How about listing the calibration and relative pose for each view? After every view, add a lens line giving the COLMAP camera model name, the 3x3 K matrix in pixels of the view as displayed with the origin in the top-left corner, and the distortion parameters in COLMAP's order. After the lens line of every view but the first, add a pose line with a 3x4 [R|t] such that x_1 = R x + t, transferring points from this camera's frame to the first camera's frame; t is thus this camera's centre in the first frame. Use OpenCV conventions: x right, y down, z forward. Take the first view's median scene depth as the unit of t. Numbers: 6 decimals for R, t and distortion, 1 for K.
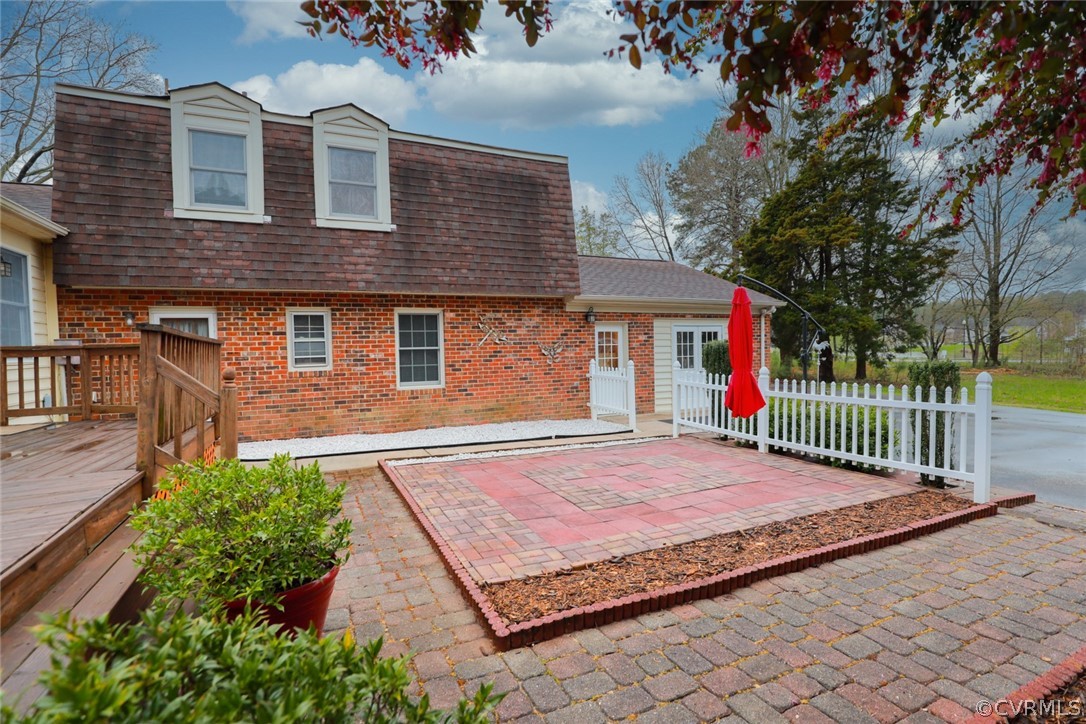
lens RADIAL K [[497.9, 0, 543.6], [0, 497.9, 366.3], [0, 0, 1]] dist [-0.035604, 0.007384]
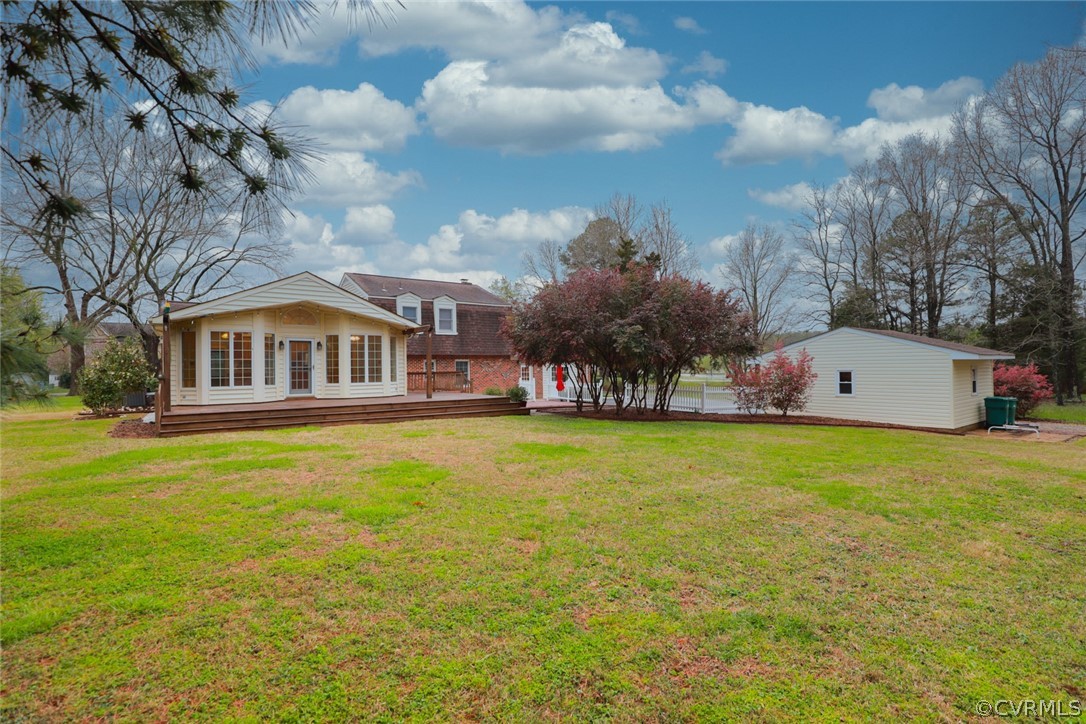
lens RADIAL K [[497.9, 0, 543.6], [0, 497.9, 366.3], [0, 0, 1]] dist [-0.035604, 0.007384]
pose [[0.981585, 0.011289, 0.190692, -0.307302], [-0.004027, 0.999253, -0.038425, 0.031141], [-0.190983, 0.036949, 0.980898, -1.773675]]
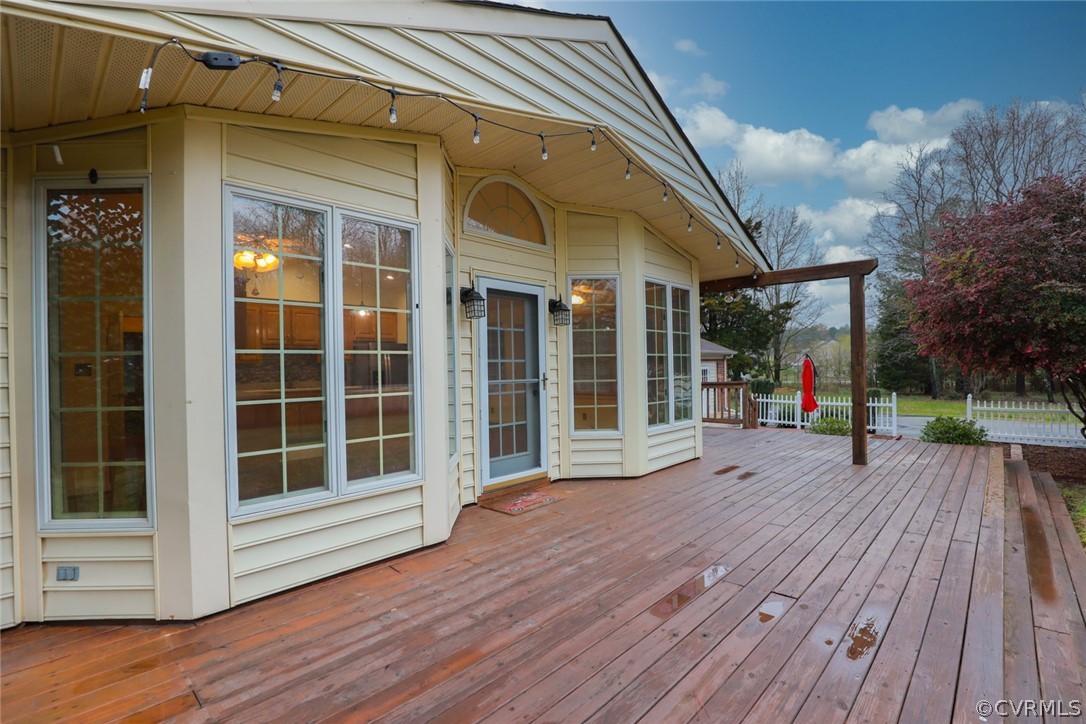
lens RADIAL K [[498.5, 0, 542.9], [0, 498.5, 367.3], [0, 0, 1]] dist [-0.037345, 0.007771]
pose [[0.933007, 0.002842, 0.359846, -0.944459], [0.012323, 0.999130, -0.039842, -0.020554], [-0.359646, 0.041608, 0.932161, -0.451977]]
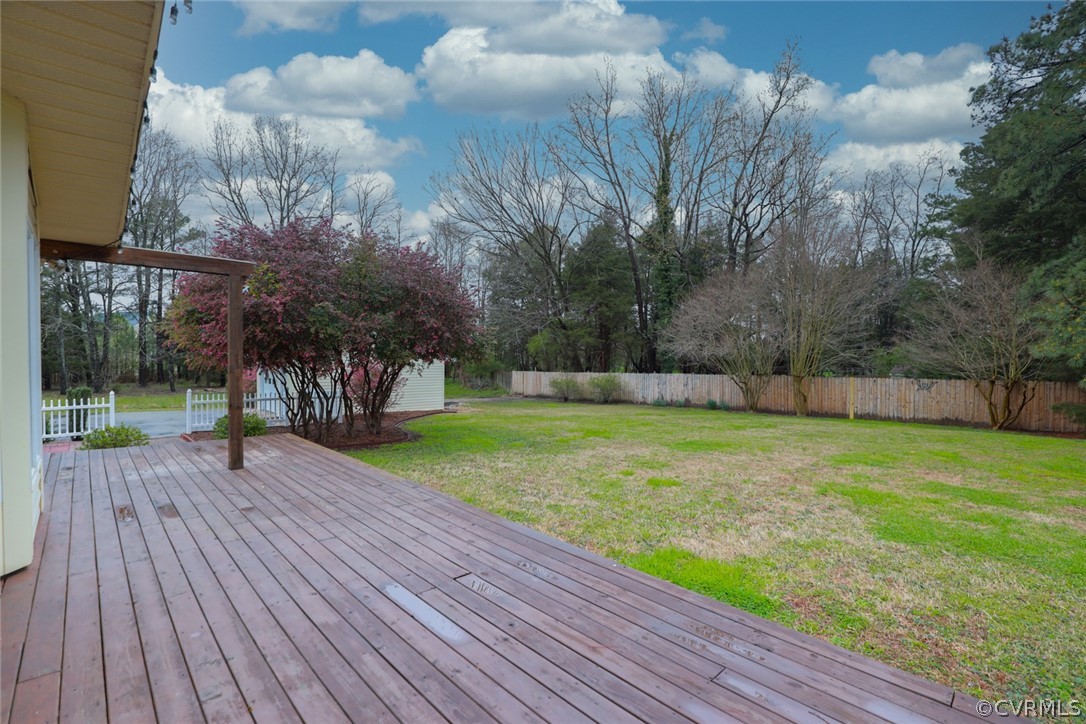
lens RADIAL K [[499.5, 0, 554.4], [0, 499.5, 363.0], [0, 0, 1]] dist [-0.012799, 0.000027]
pose [[-0.316407, 0.000370, 0.948623, -1.057606], [0.026004, 0.999628, 0.008284, -0.044909], [-0.948267, 0.027289, -0.316299, -0.172560]]
